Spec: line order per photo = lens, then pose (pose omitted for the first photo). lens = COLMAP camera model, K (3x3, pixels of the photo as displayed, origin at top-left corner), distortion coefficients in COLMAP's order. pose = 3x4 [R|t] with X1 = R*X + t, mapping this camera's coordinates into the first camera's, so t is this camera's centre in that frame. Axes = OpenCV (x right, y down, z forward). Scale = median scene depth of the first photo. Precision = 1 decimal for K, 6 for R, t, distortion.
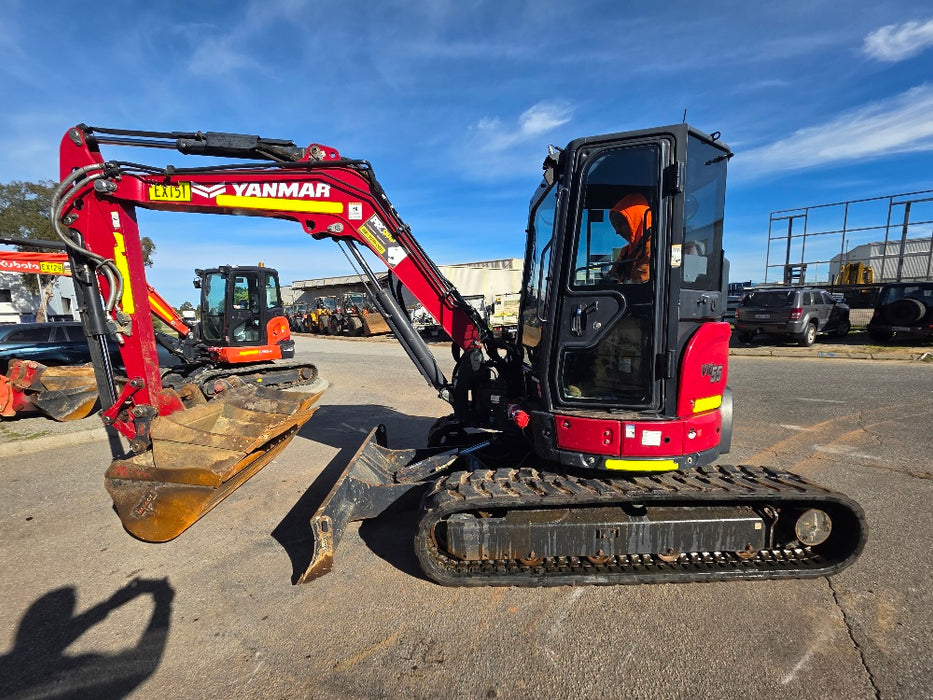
lens RADIAL K [[368.0, 0, 460.0], [0, 368.0, 361.9], [0, 0, 1]] dist [0.002260, -0.000410]
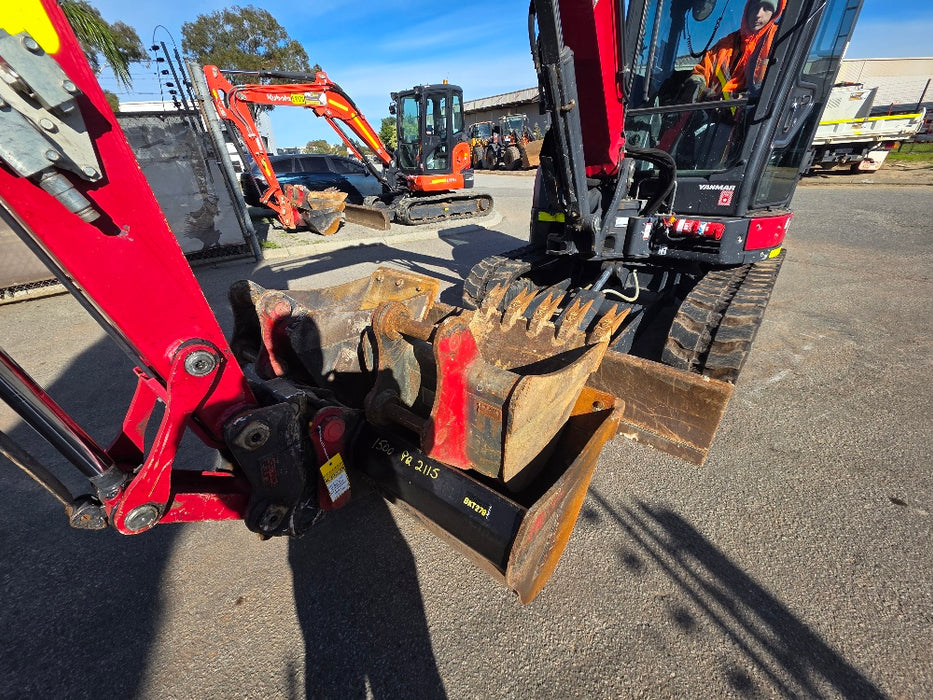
lens RADIAL K [[368.0, 0, 460.0], [0, 368.0, 361.9], [0, 0, 1]] dist [0.002260, -0.000410]
pose [[0.930842, 0.158181, -0.329411, -0.044529], [-0.015959, 0.918191, 0.395816, 0.021700], [0.365073, -0.363185, 0.857216, -0.067452]]
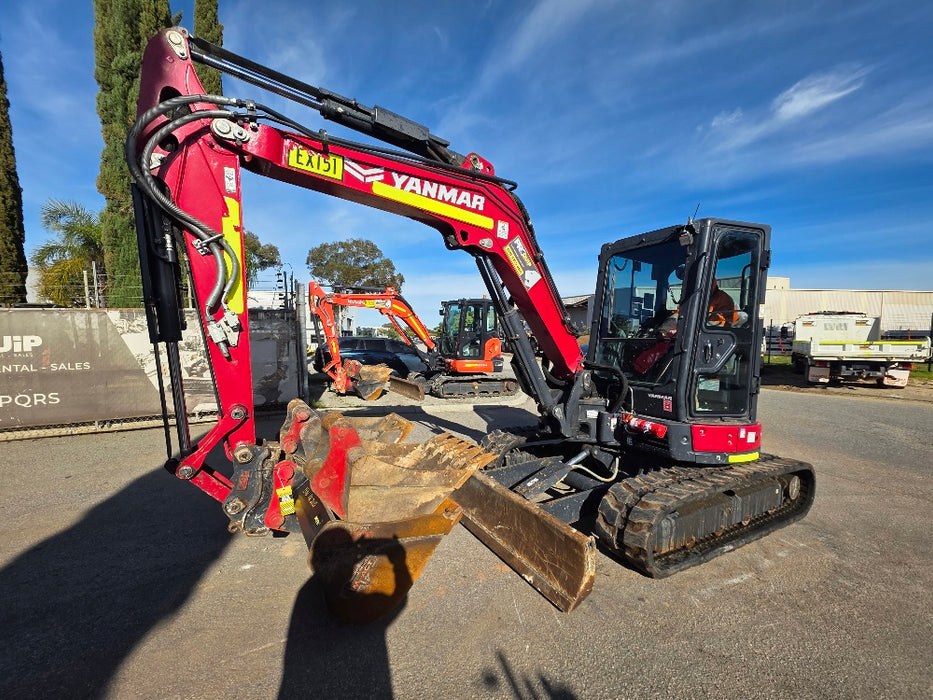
lens RADIAL K [[370.8, 0, 460.3], [0, 370.8, 369.4], [0, 0, 1]] dist [-0.000255, 0.000173]
pose [[0.871530, 0.074559, -0.484640, 0.012827], [-0.094162, 0.995425, -0.016192, 0.009003], [0.481216, 0.059747, 0.874564, -0.092565]]
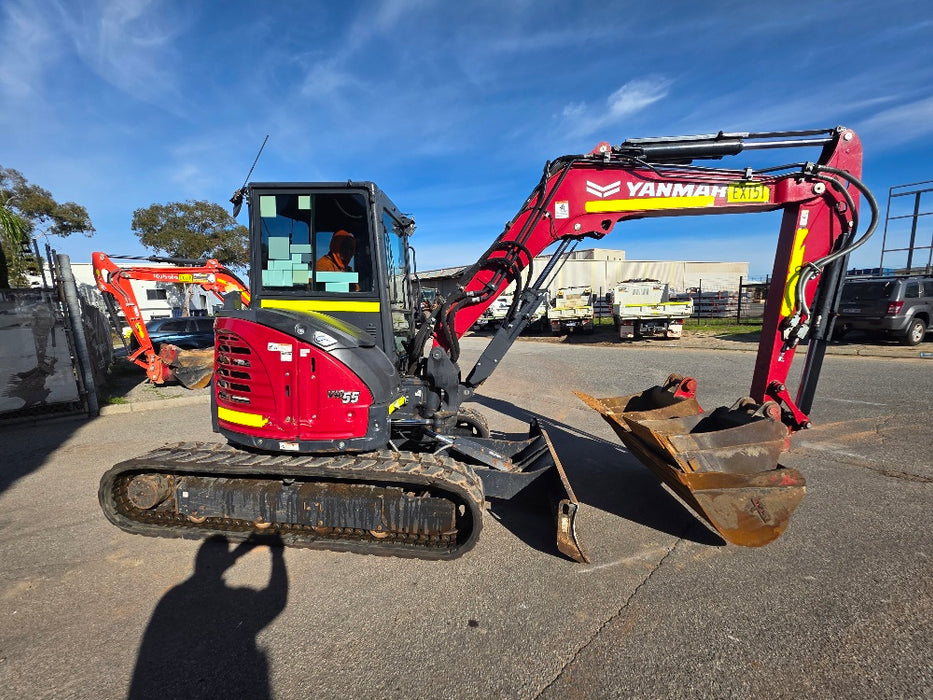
lens RADIAL K [[371.5, 0, 463.2], [0, 371.5, 353.4], [0, 0, 1]] dist [0.002522, 0.000408]
pose [[0.978073, 0.022004, -0.207096, 0.095488], [-0.022981, 0.999733, -0.002314, 0.003194], [0.206990, 0.007022, 0.978318, -0.070769]]
